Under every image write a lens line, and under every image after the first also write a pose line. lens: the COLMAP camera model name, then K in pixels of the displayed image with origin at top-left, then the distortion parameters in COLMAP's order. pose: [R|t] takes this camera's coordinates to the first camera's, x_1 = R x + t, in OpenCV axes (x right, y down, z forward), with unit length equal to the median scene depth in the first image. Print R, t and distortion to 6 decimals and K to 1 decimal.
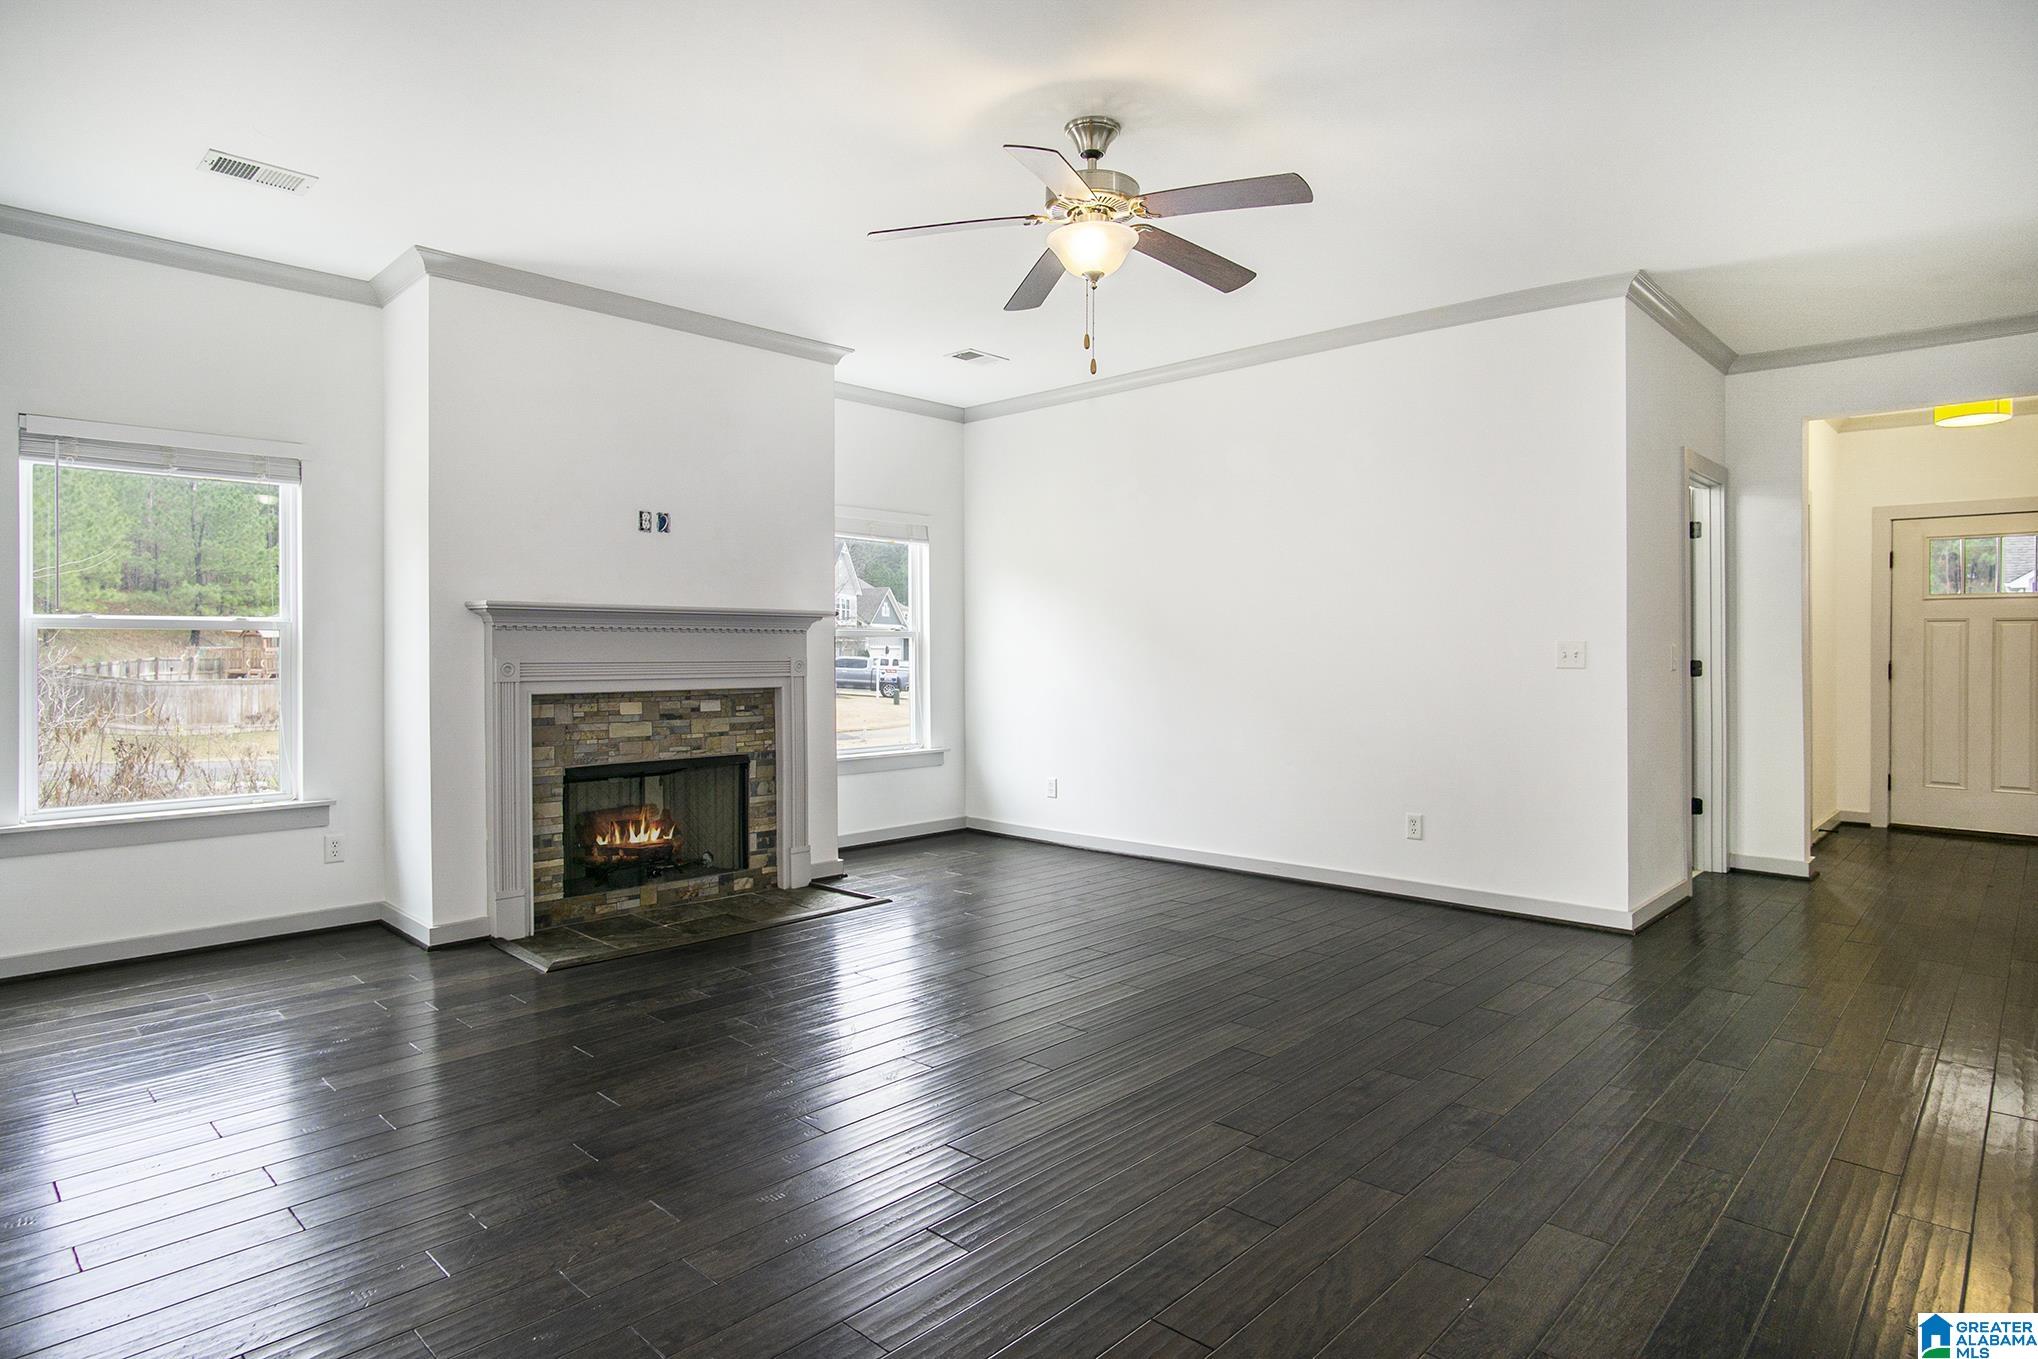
lens RADIAL K [[1101.4, 0, 1012.7], [0, 1101.4, 674.9], [0, 0, 1]] dist [-0.029136, 0.000968]
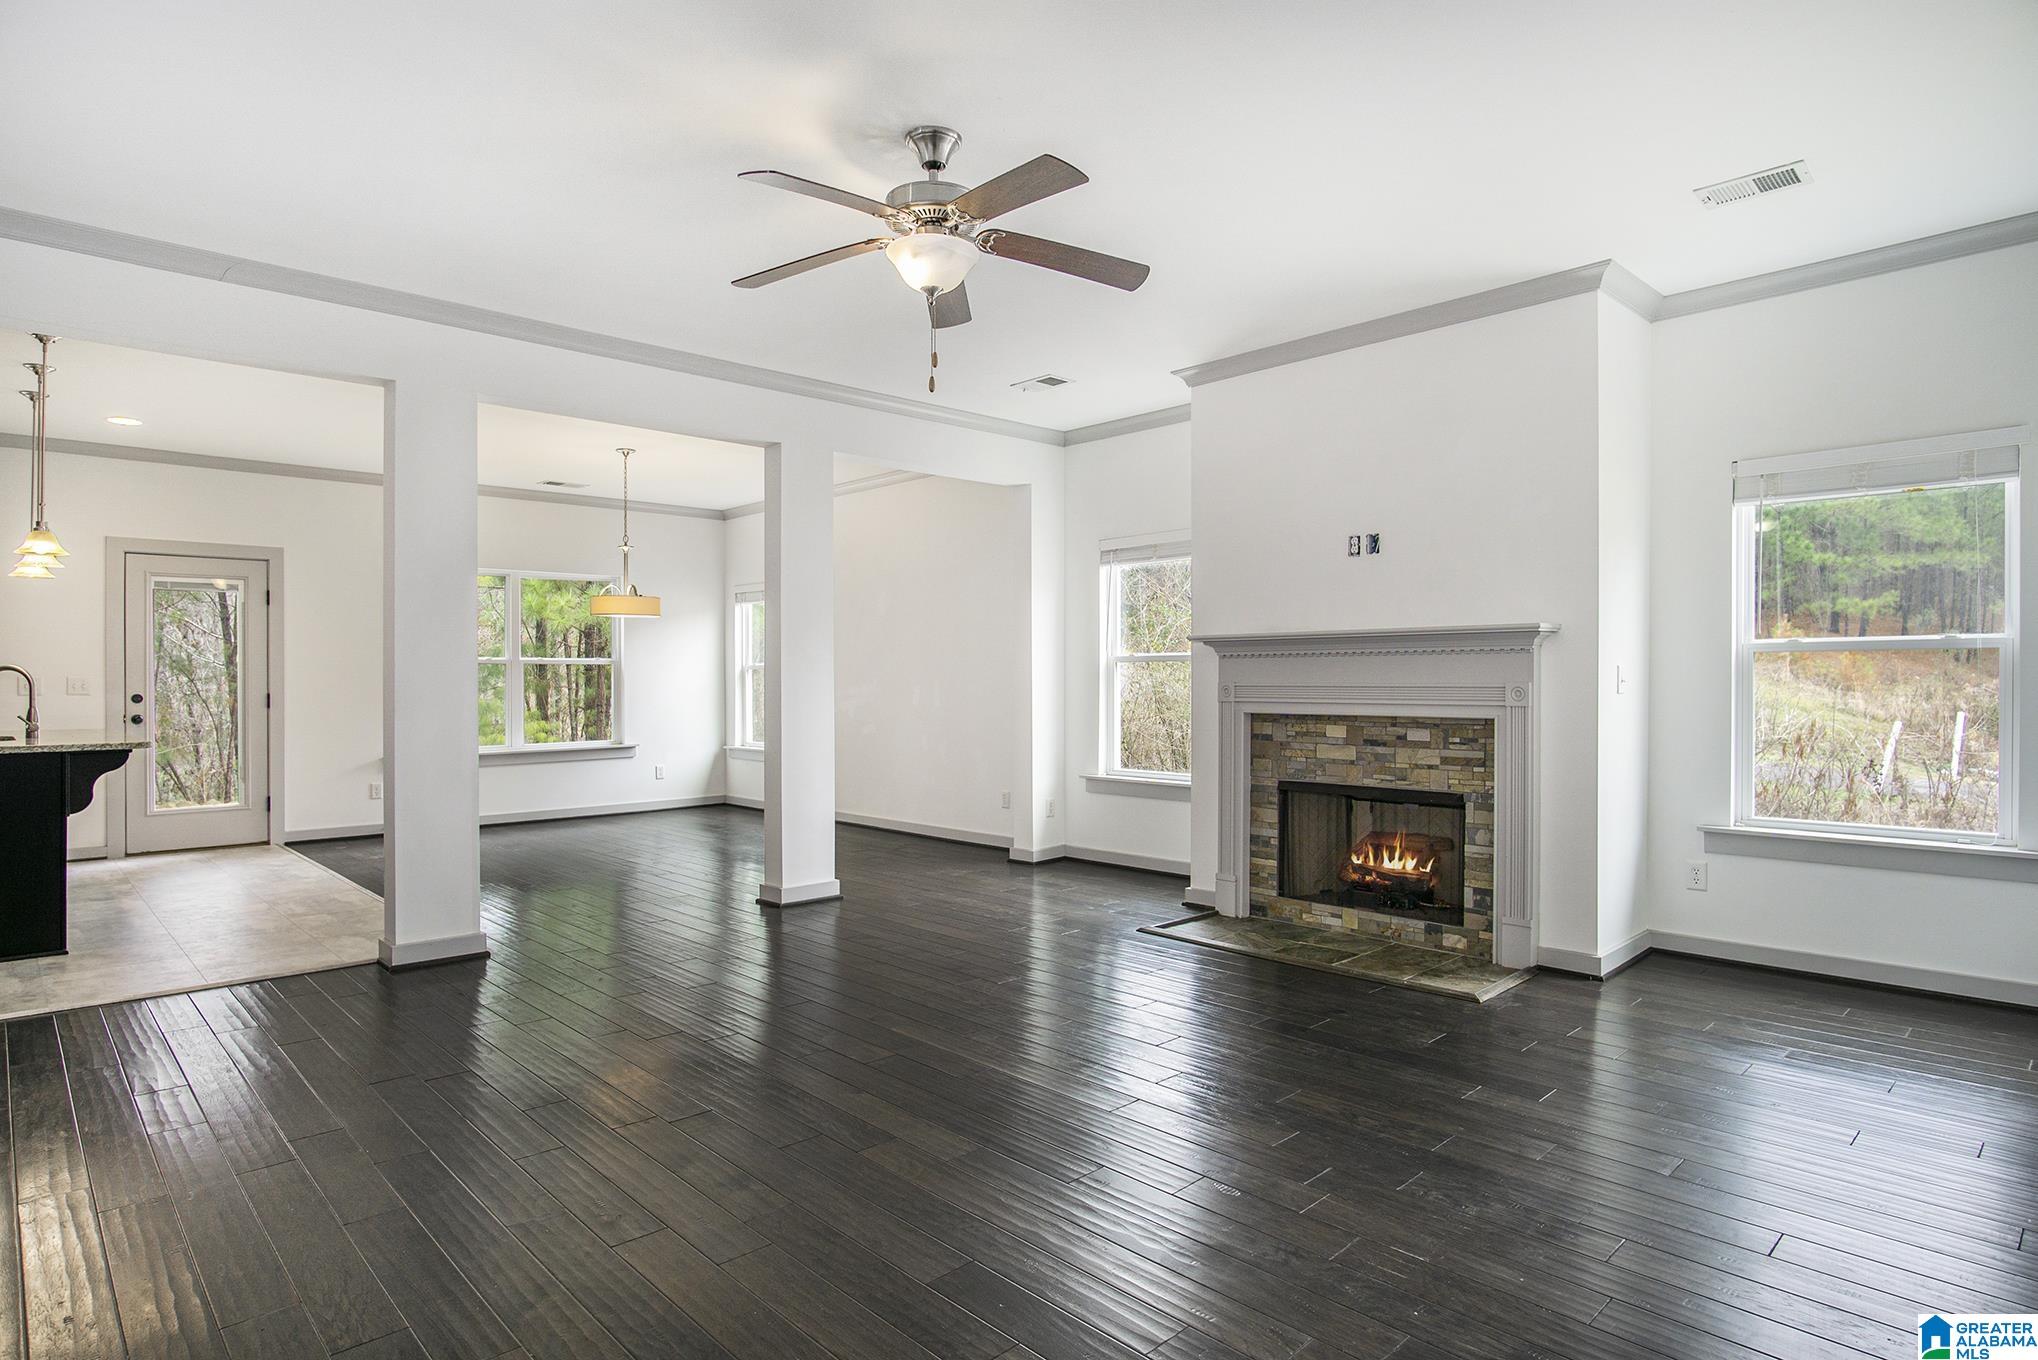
lens RADIAL K [[1094.1, 0, 1025.4], [0, 1094.1, 678.8], [0, 0, 1]] dist [-0.029963, 0.002389]
pose [[-0.040279, 0.005547, -0.999173, 0.665880], [-0.013539, 0.999890, 0.006096, -0.020288], [0.999097, 0.013774, -0.040199, 0.729785]]
